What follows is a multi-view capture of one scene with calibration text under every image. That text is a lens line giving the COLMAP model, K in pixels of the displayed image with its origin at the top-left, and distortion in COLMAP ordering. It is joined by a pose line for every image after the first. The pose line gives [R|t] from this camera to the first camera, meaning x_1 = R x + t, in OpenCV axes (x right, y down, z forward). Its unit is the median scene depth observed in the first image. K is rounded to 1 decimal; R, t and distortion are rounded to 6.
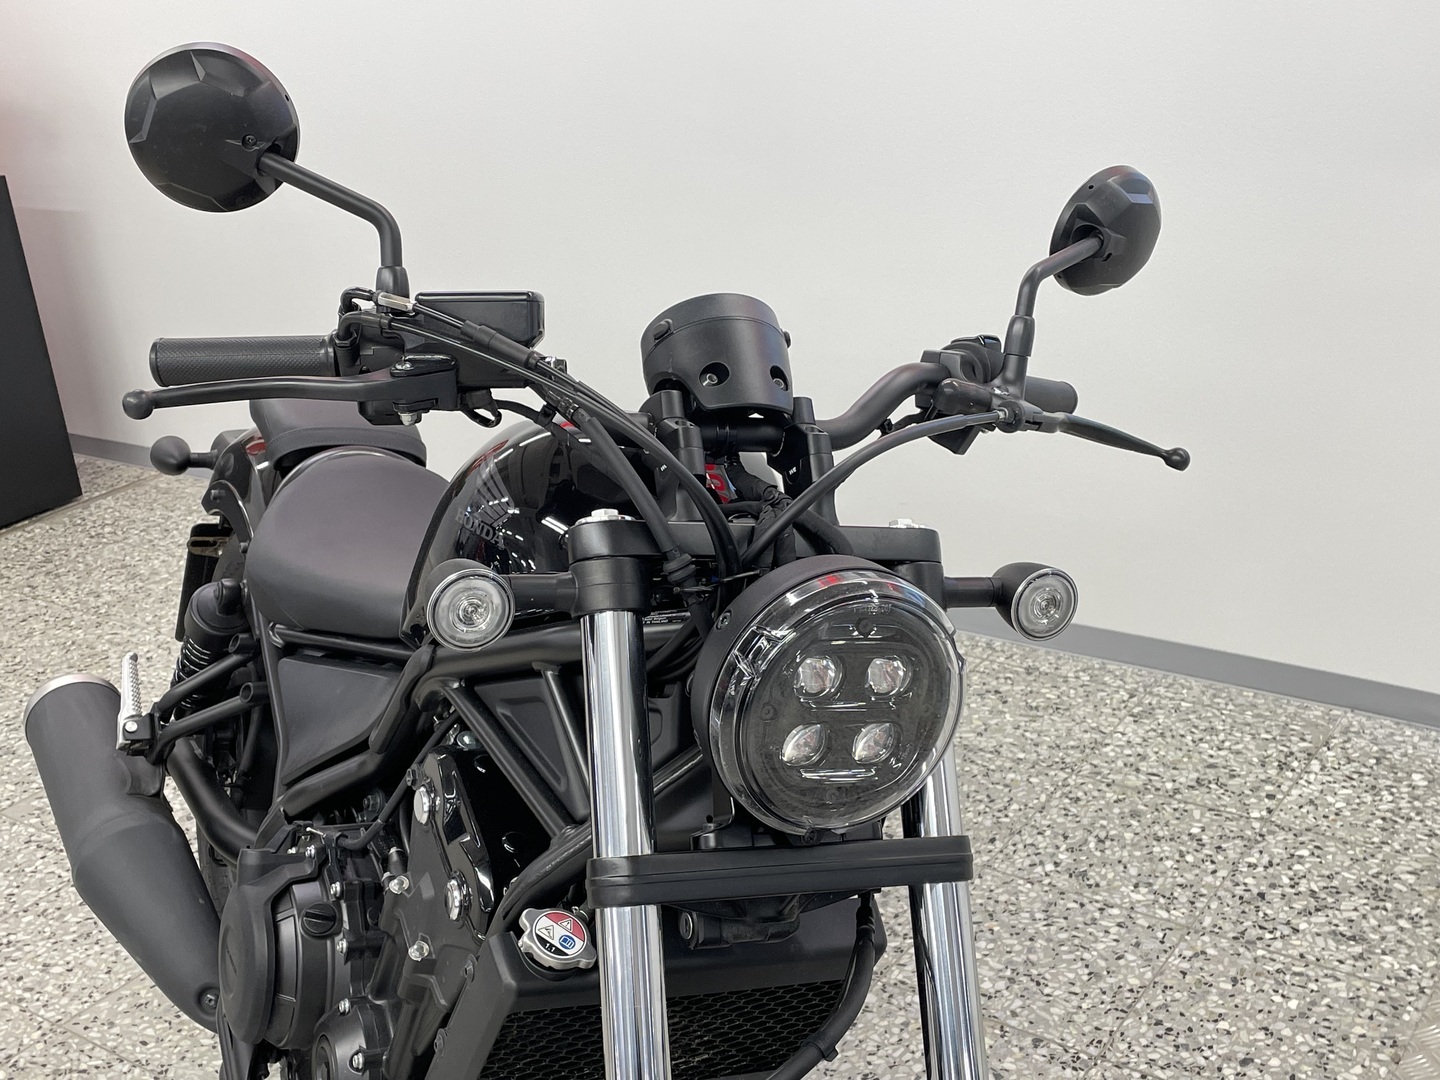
lens RADIAL K [[1713.6, 0, 707.0], [0, 1713.6, 530.9], [0, 0, 1]] dist [0.055120, 0.000000]
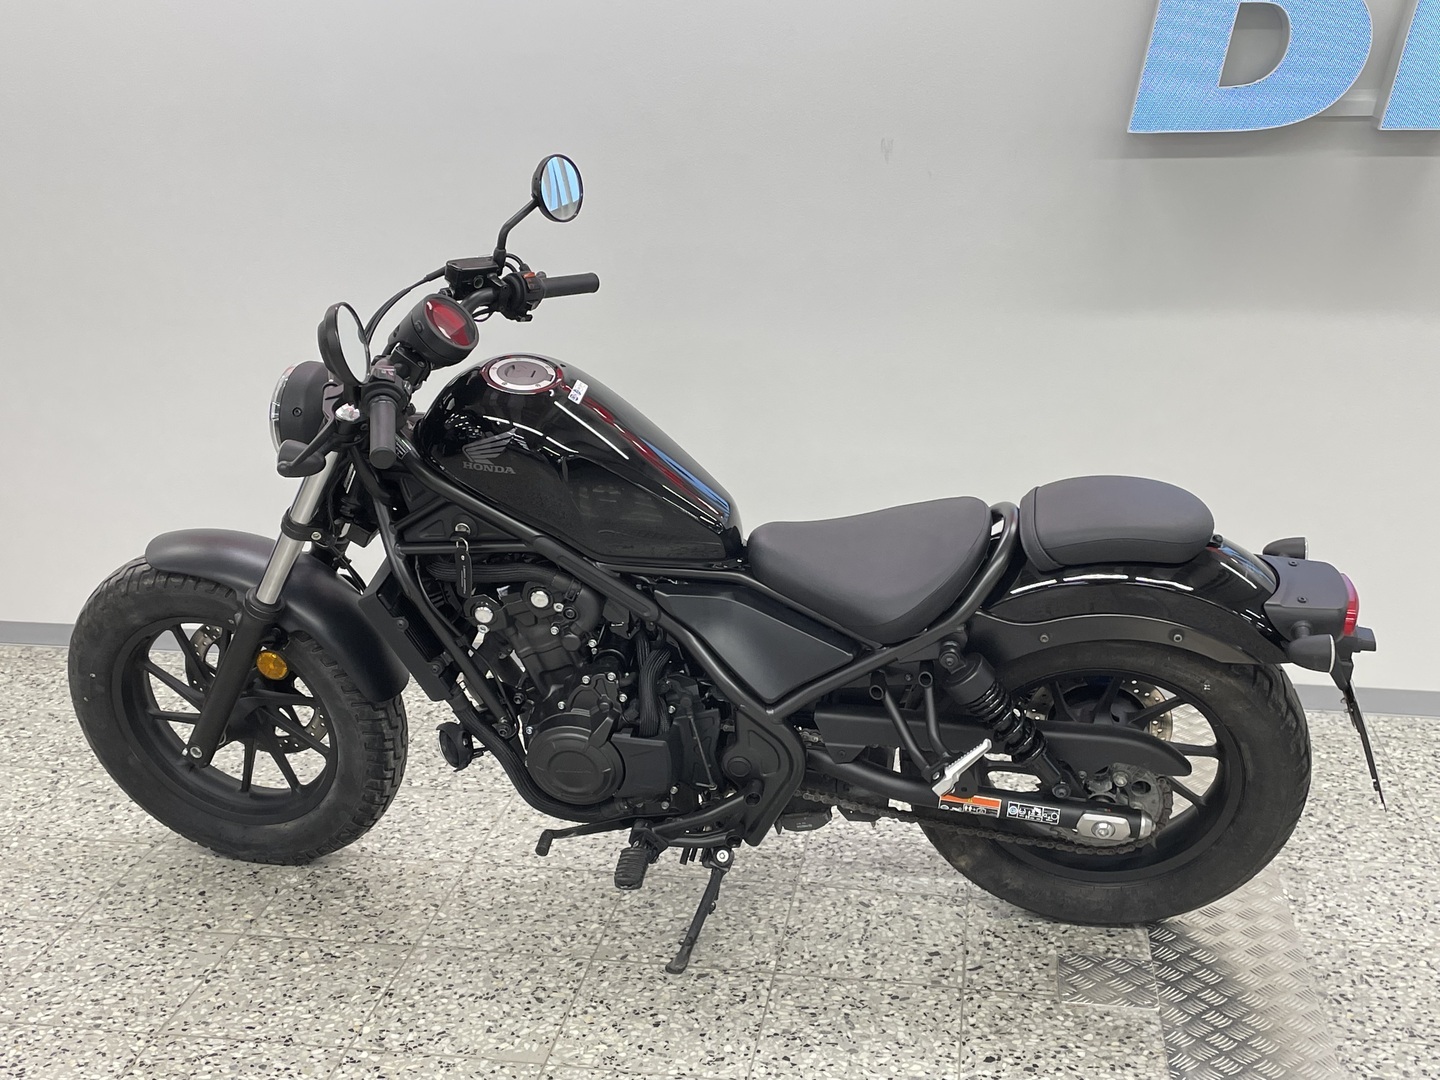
lens RADIAL K [[1748.7, 0, 724.4], [0, 1748.7, 531.6], [0, 0, 1]] dist [0.059112, 0.000000]
pose [[0.893269, -0.048263, 0.446925, -0.492490], [0.098632, 0.991035, -0.090115, 0.090322], [-0.438569, 0.124577, 0.890021, -0.217806]]
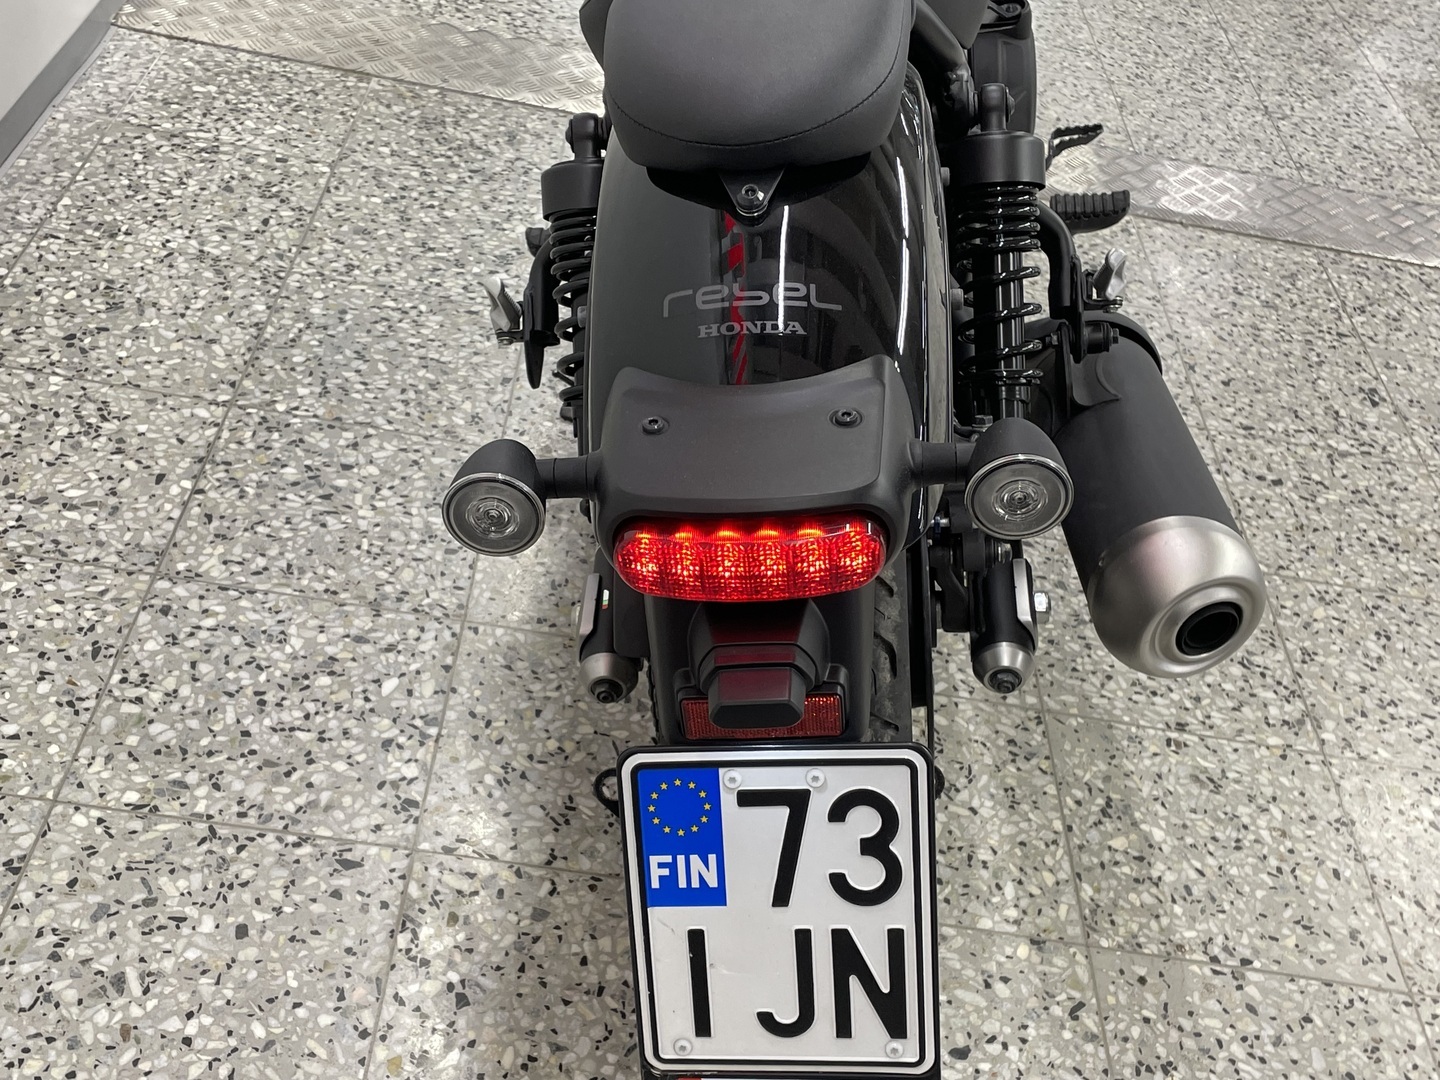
lens RADIAL K [[1713.6, 0, 717.9], [0, 1713.6, 551.5], [0, 0, 1]] dist [0.055120, 0.000000]
pose [[-0.565857, -0.531044, 0.630712, -0.503996], [0.169631, 0.673613, 0.719354, -0.332799], [-0.806865, 0.514040, -0.291088, 1.203264]]
